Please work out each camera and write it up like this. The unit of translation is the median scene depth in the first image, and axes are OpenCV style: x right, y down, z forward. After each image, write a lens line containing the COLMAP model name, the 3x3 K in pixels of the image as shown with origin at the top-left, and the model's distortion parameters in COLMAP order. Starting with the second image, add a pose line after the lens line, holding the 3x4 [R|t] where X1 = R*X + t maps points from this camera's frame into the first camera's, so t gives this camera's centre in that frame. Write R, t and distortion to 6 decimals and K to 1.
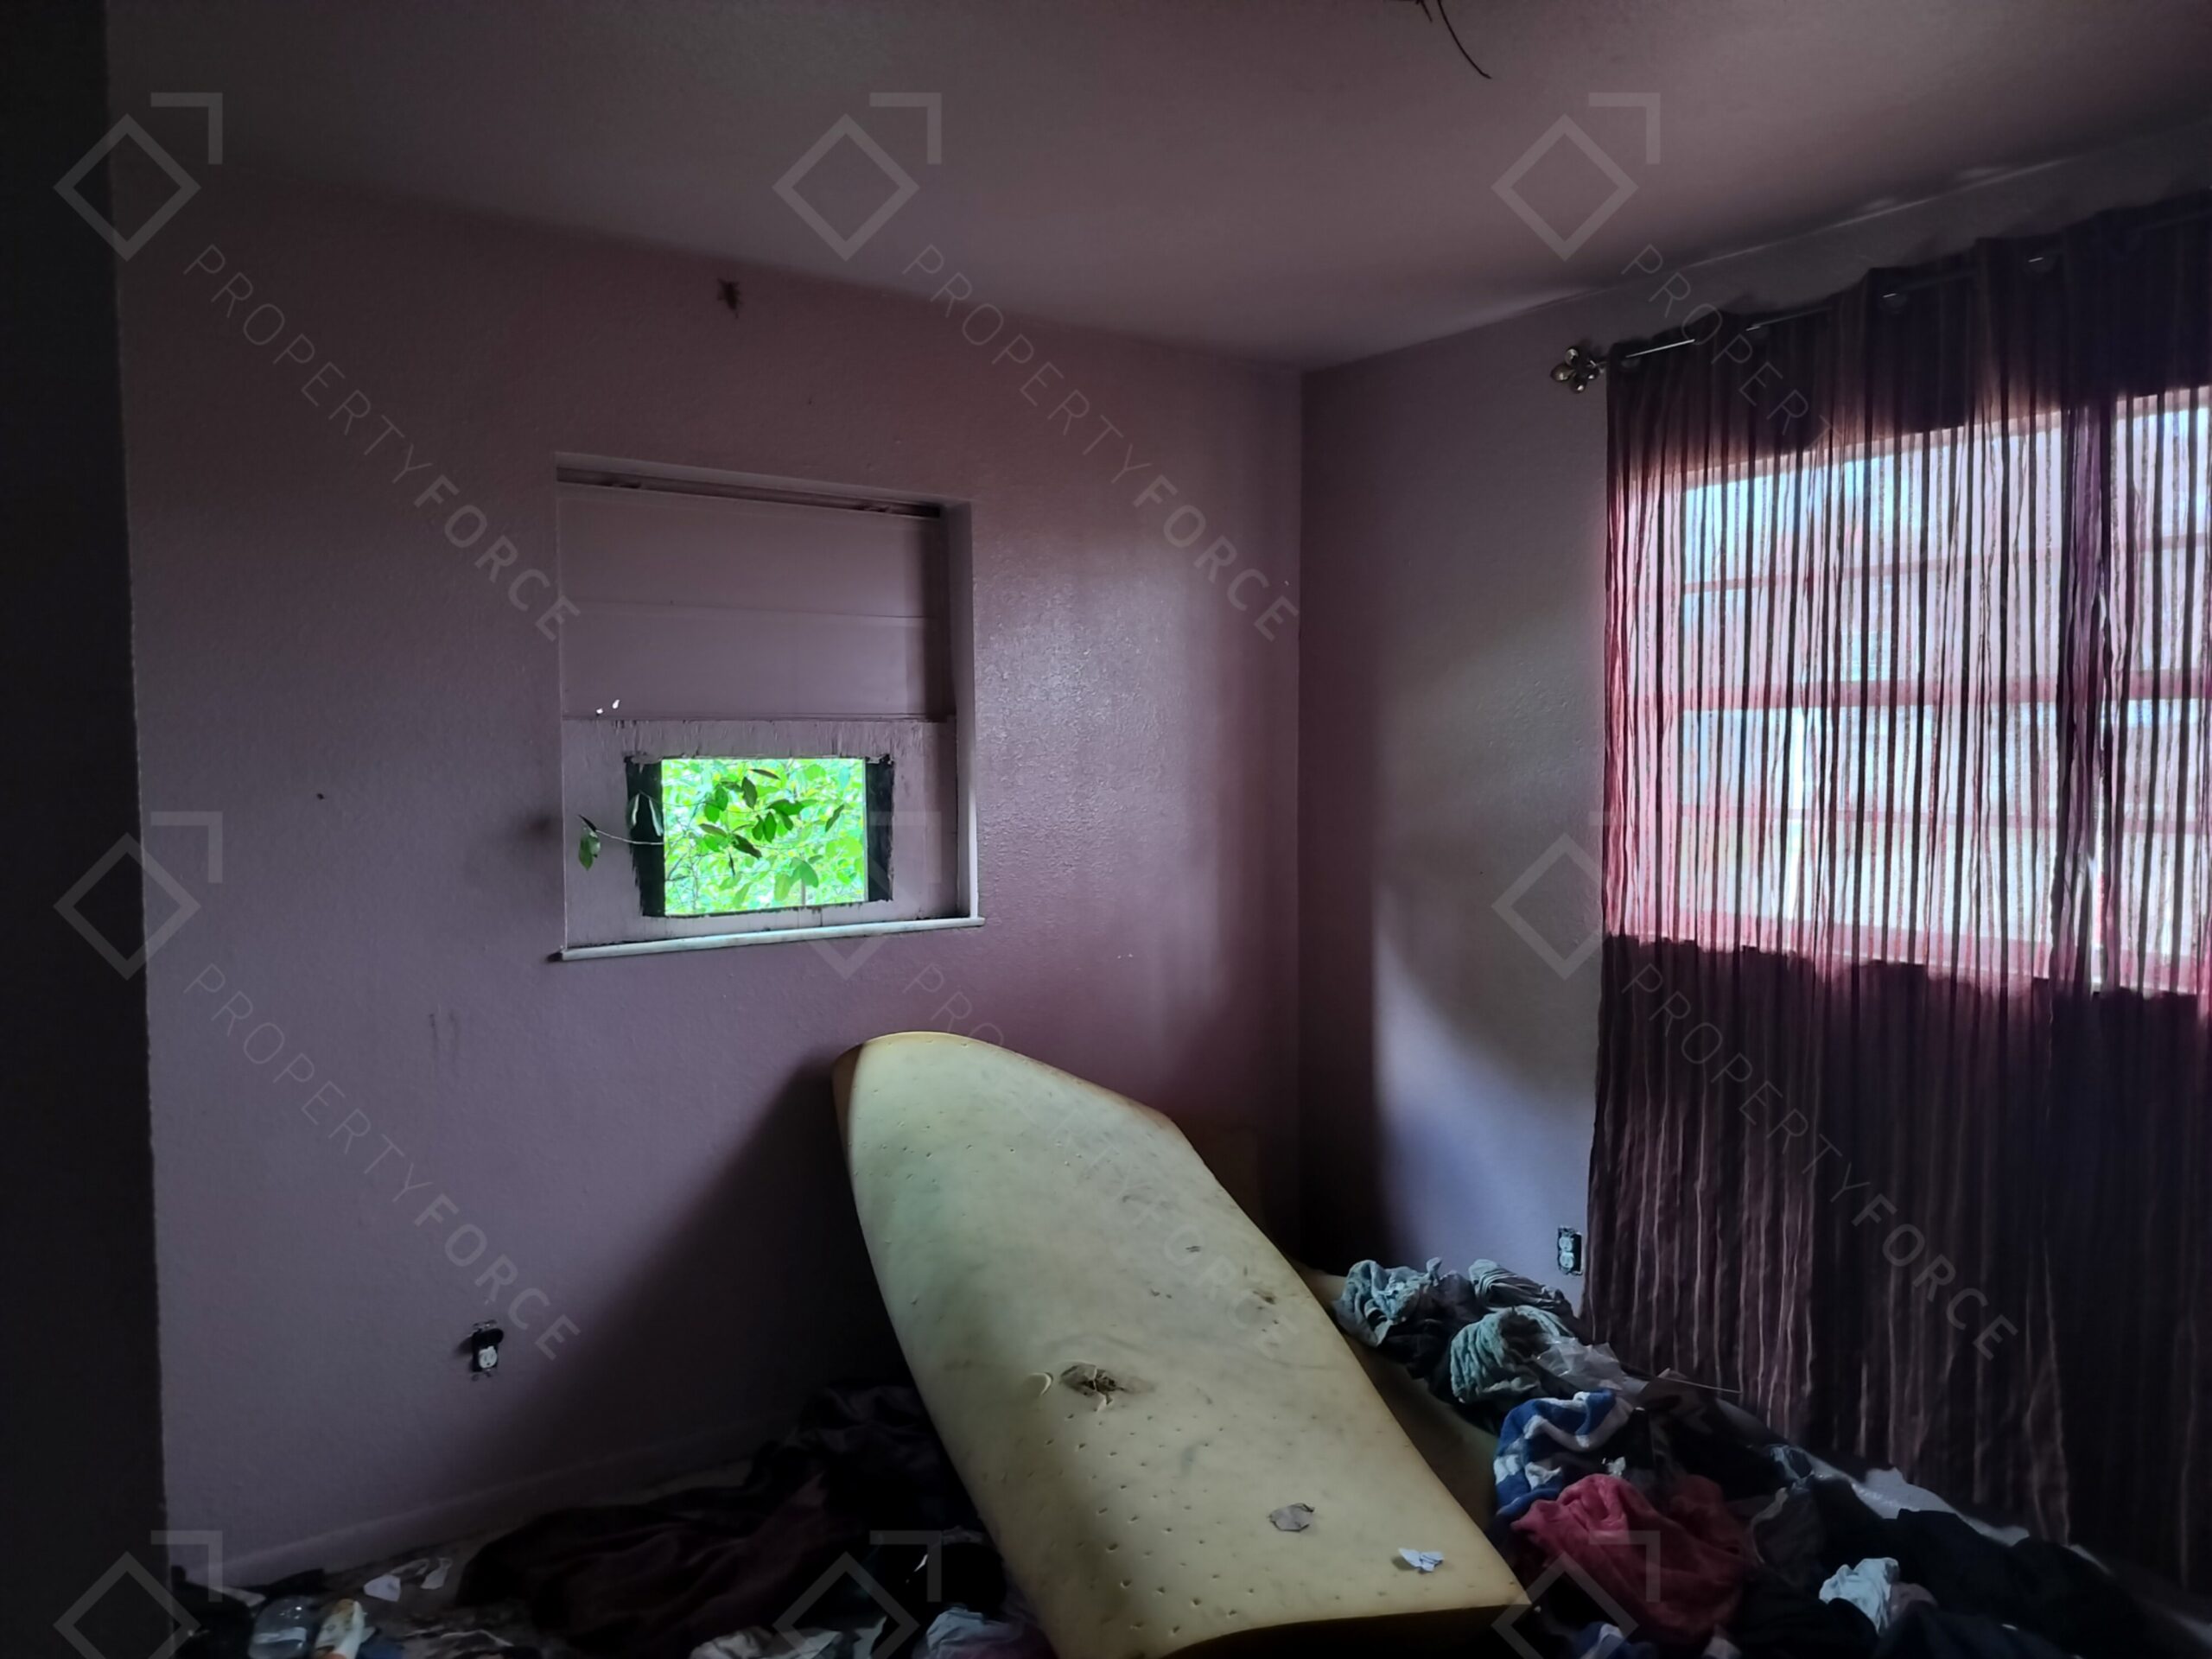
lens RADIAL K [[1583.1, 0, 1117.3], [0, 1583.1, 832.2], [0, 0, 1]] dist [0.045263, -0.043298]
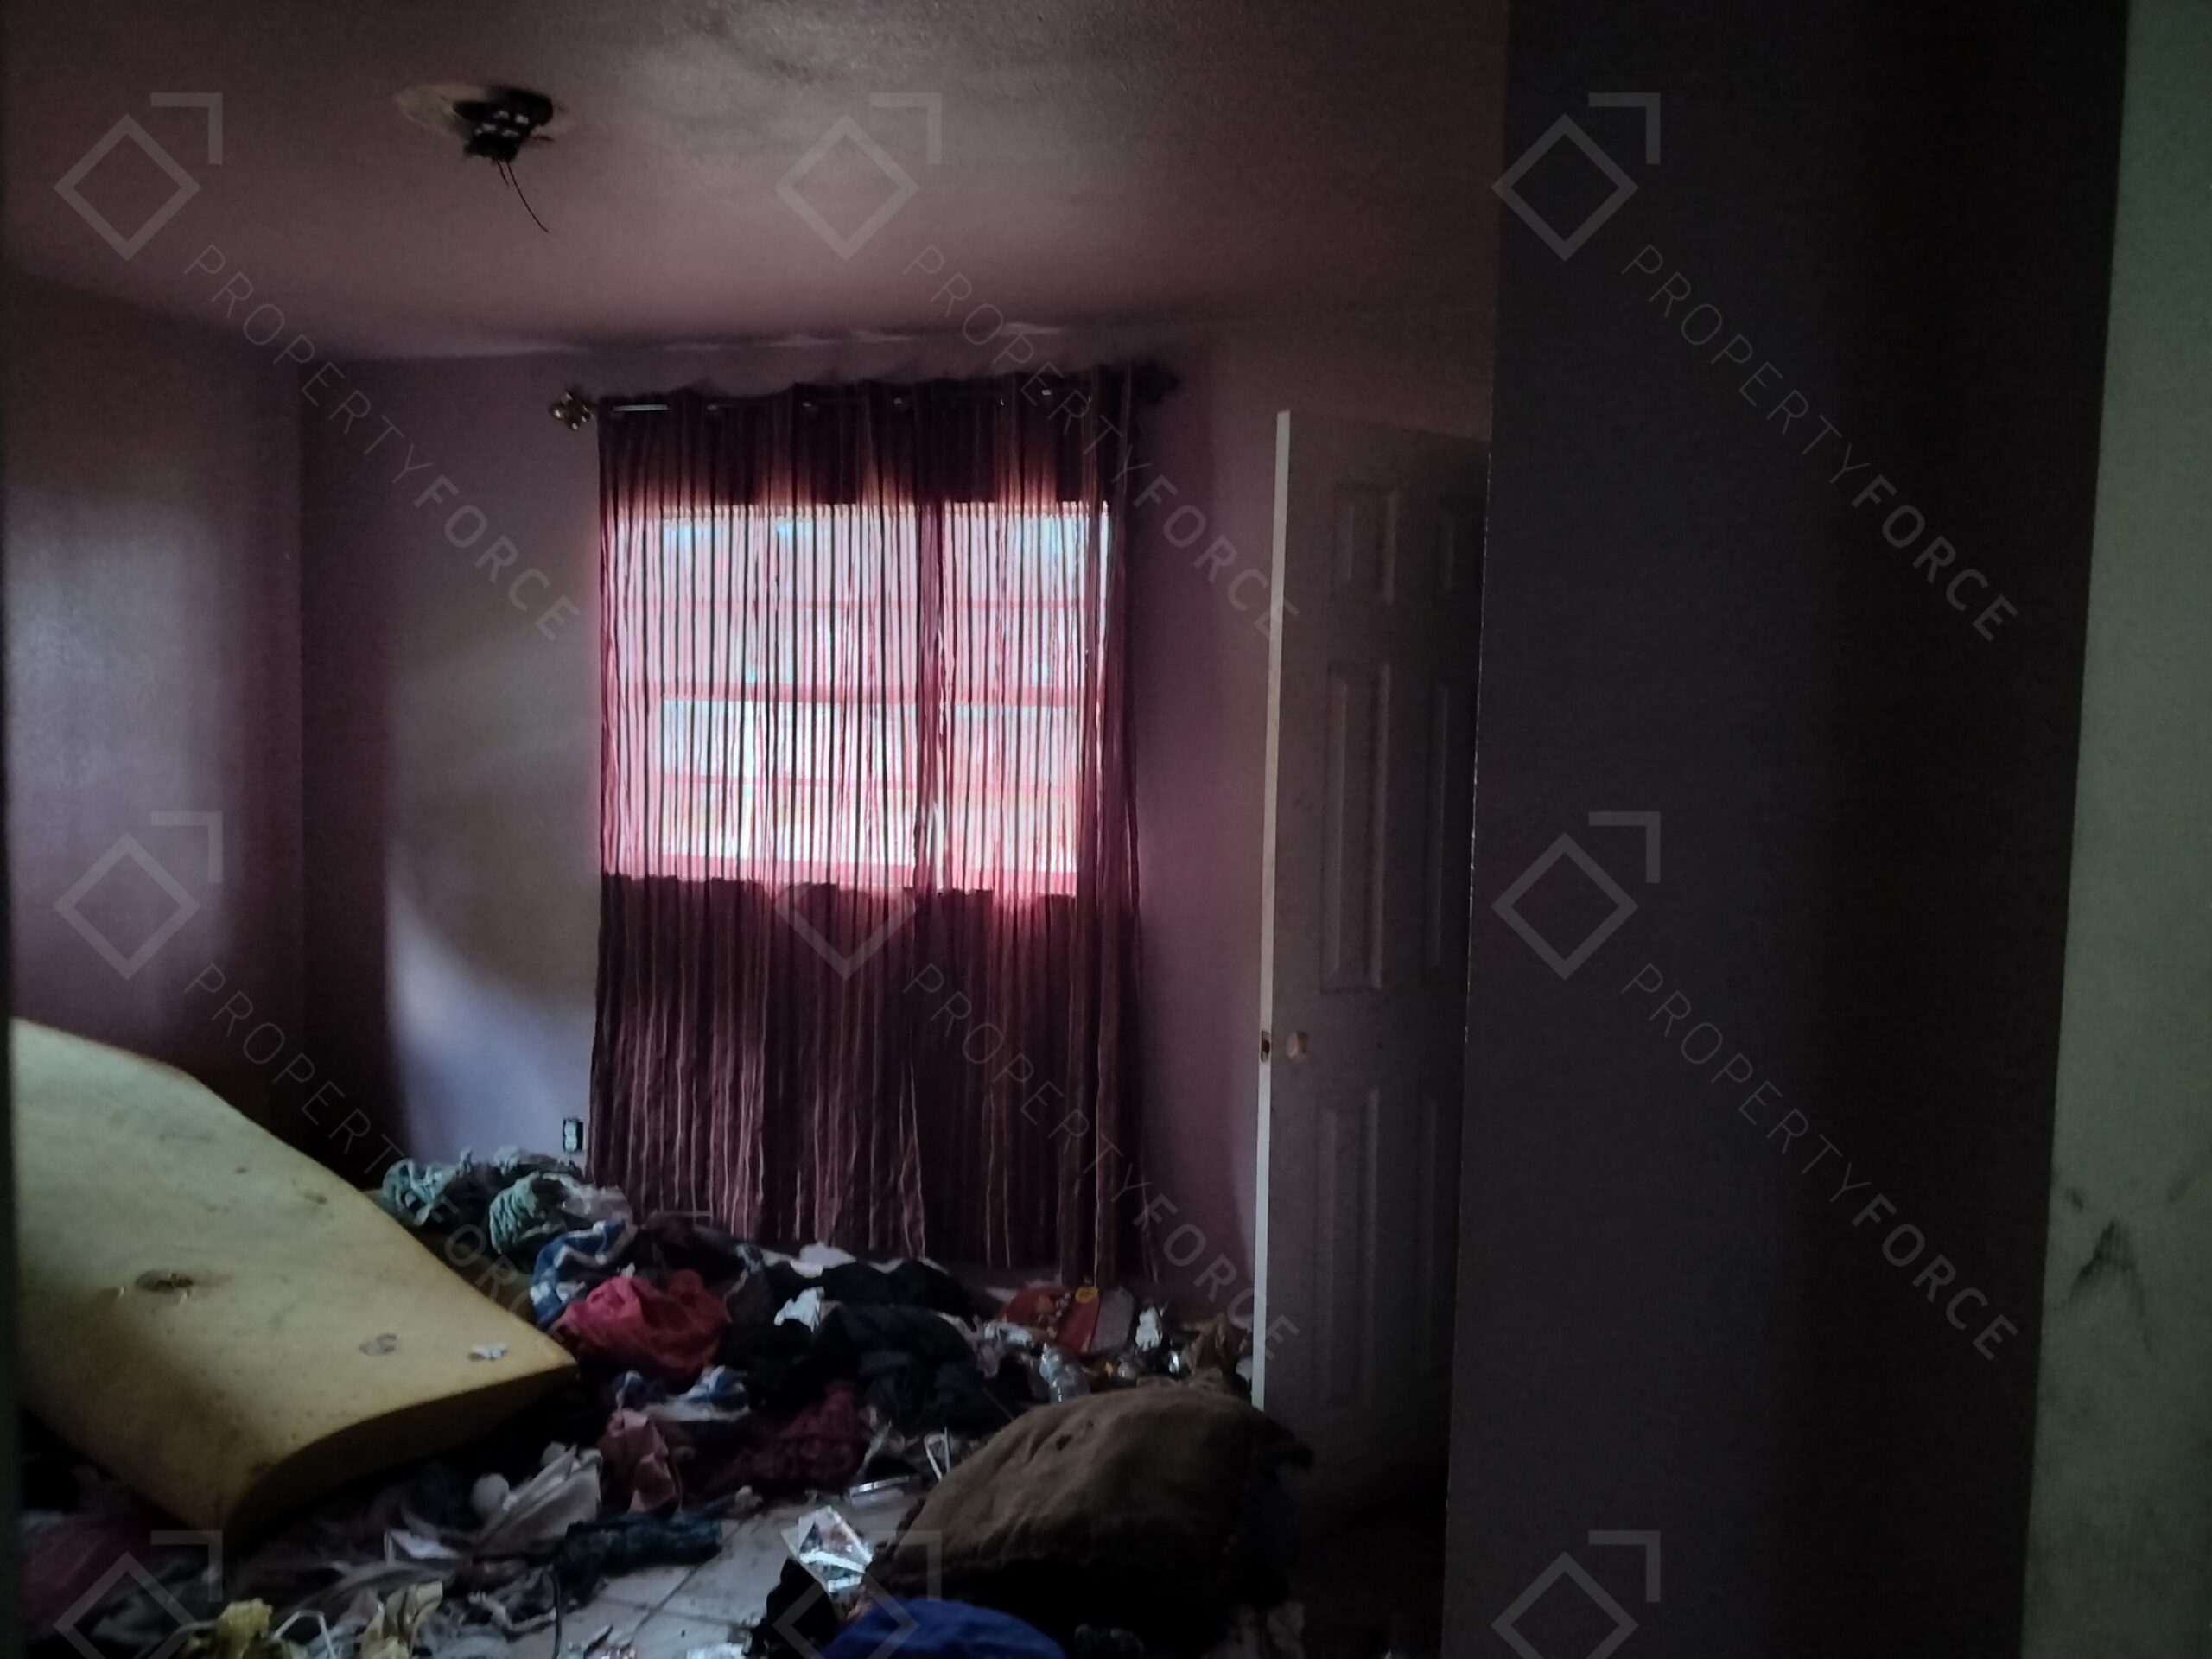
lens RADIAL K [[1519.5, 0, 1118.8], [0, 1519.5, 844.0], [0, 0, 1]] dist [0.090096, -0.172646]
pose [[0.790580, -0.022270, 0.611953, -0.124320], [0.004936, 0.999538, 0.029999, 0.008564], [-0.612339, -0.020696, 0.790325, -0.222739]]
